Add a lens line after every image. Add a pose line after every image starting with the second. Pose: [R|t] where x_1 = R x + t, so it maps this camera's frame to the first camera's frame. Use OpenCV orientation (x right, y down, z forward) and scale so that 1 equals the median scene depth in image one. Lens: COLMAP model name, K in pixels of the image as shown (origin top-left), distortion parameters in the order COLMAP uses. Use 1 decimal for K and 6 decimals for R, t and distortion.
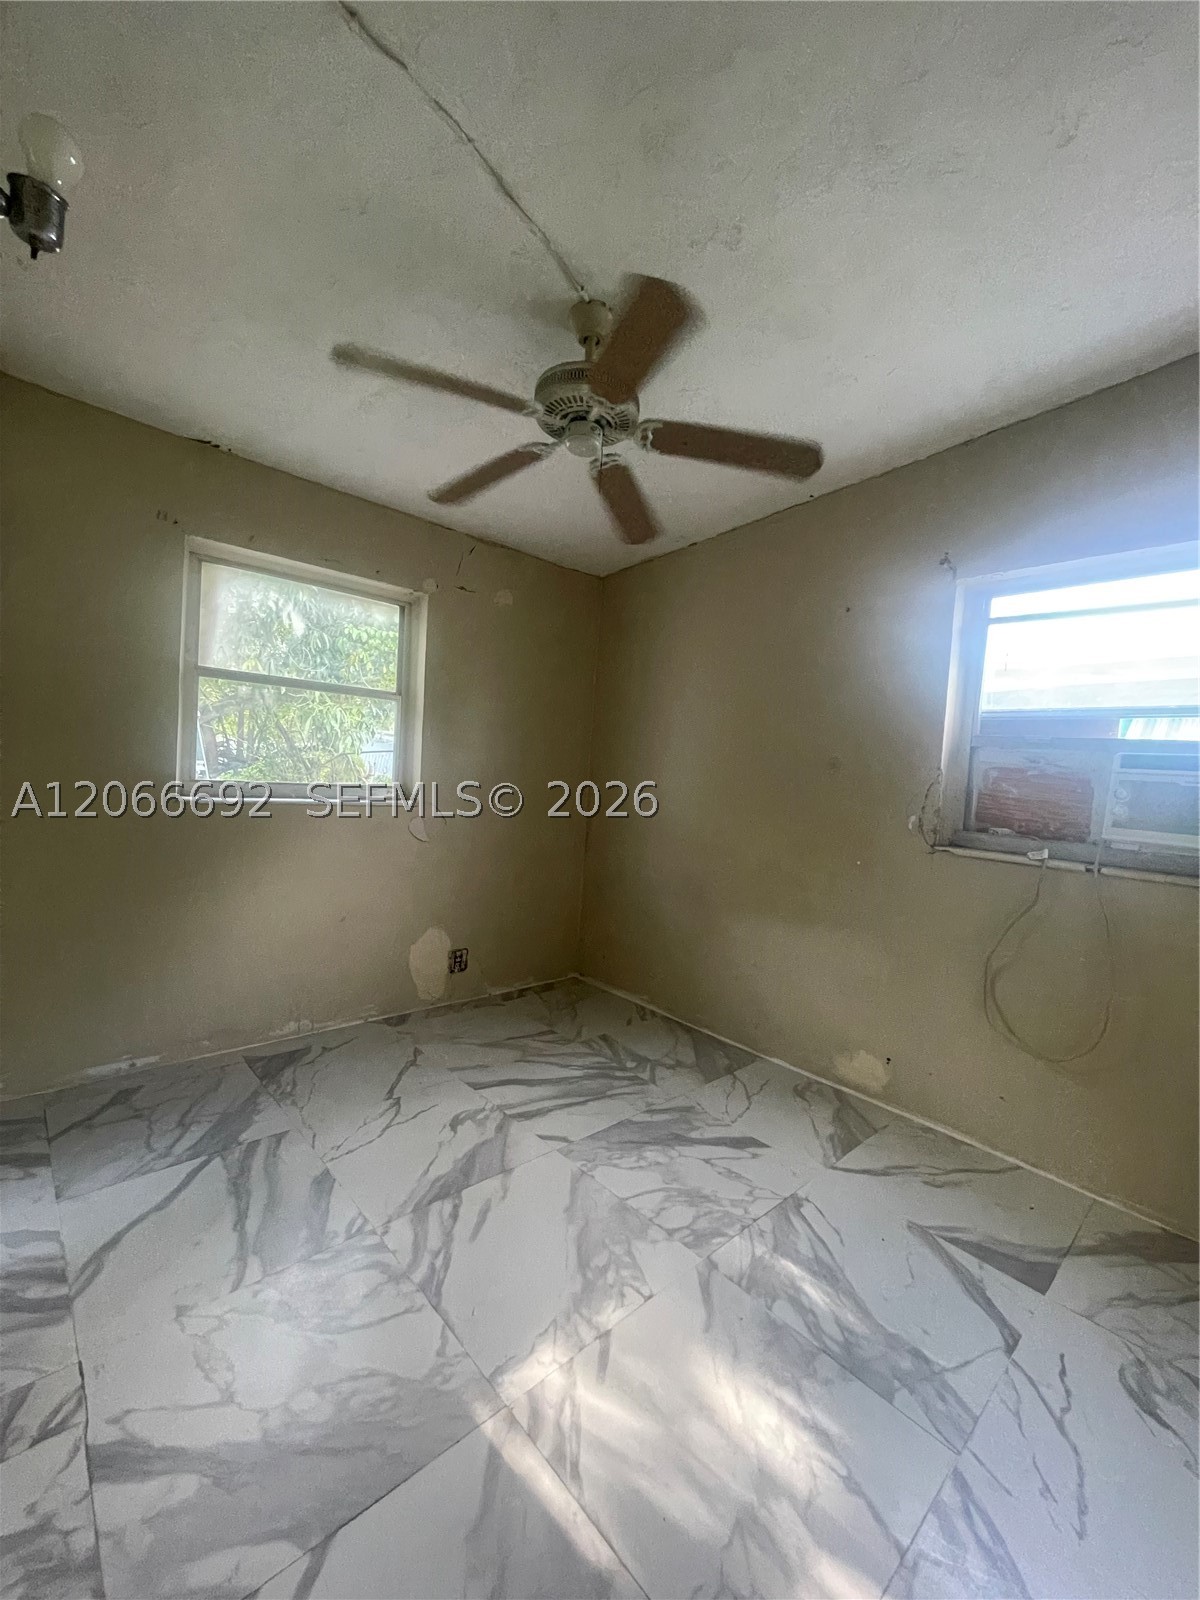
lens RADIAL K [[645.9, 0, 595.0], [0, 645.9, 802.1], [0, 0, 1]] dist [-0.002199, 0.001119]
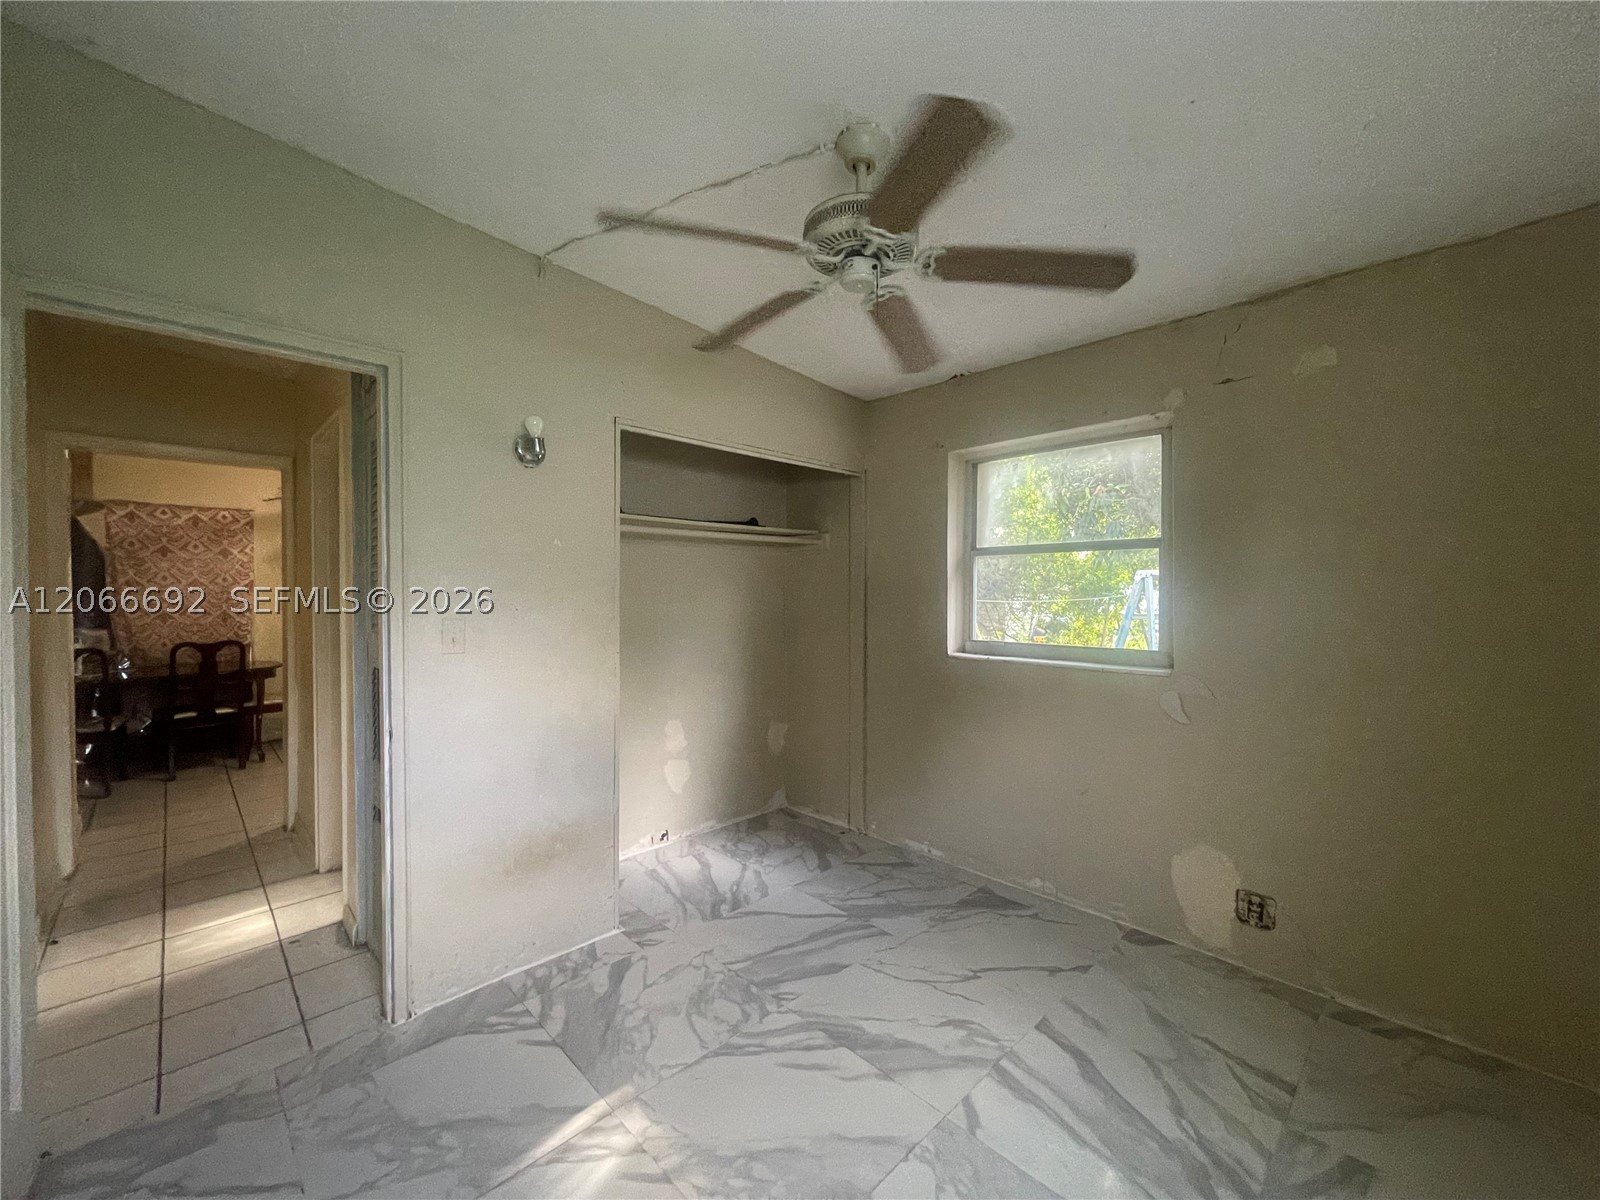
lens RADIAL K [[645.9, 0, 801.2], [0, 645.9, 603.7], [0, 0, 1]] dist [-0.002199, 0.001119]
pose [[0.034546, -0.043743, -0.998445, 0.655020], [-0.044471, 0.997985, -0.045262, -0.035580], [0.998413, 0.045965, 0.032531, 0.678143]]
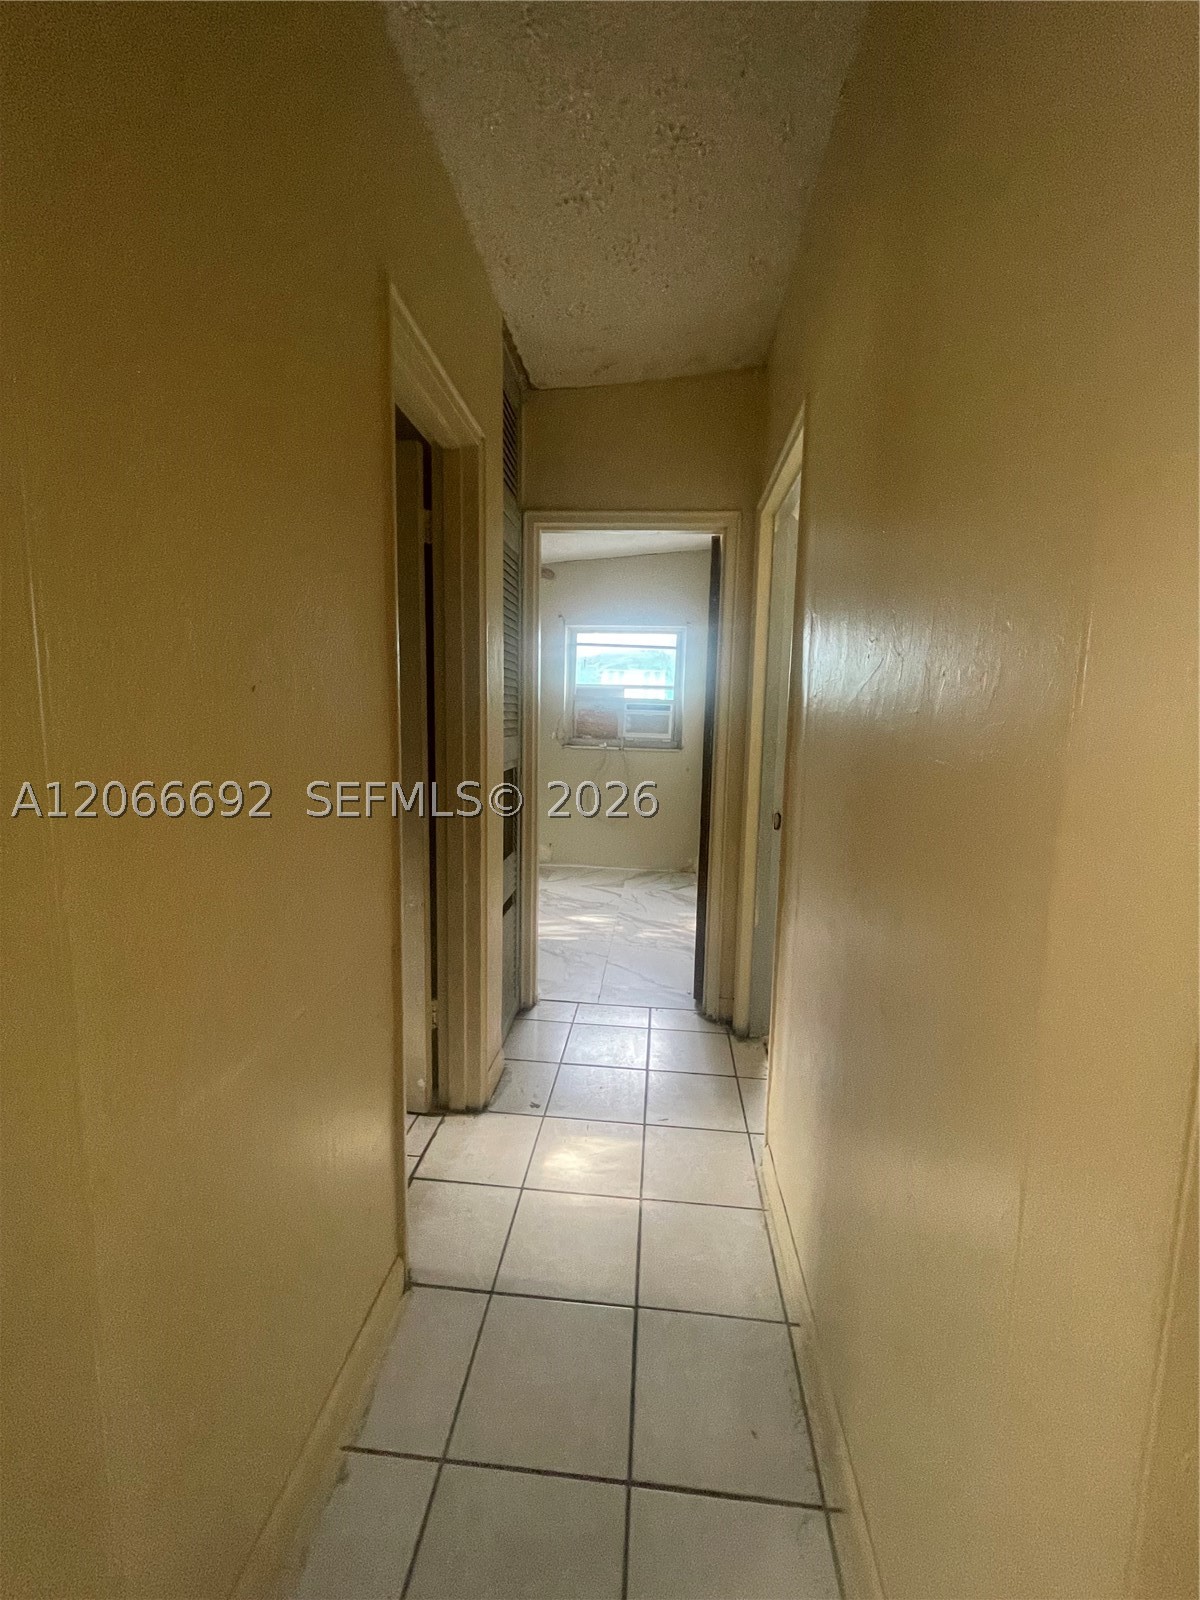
lens RADIAL K [[645.9, 0, 601.0], [0, 645.9, 803.6], [0, 0, 1]] dist [-0.002199, 0.001119]
pose [[0.736543, -0.112891, 0.666903, -0.896982], [0.048554, 0.992254, 0.114341, 0.018932], [-0.674646, -0.051837, 0.736319, -0.749174]]
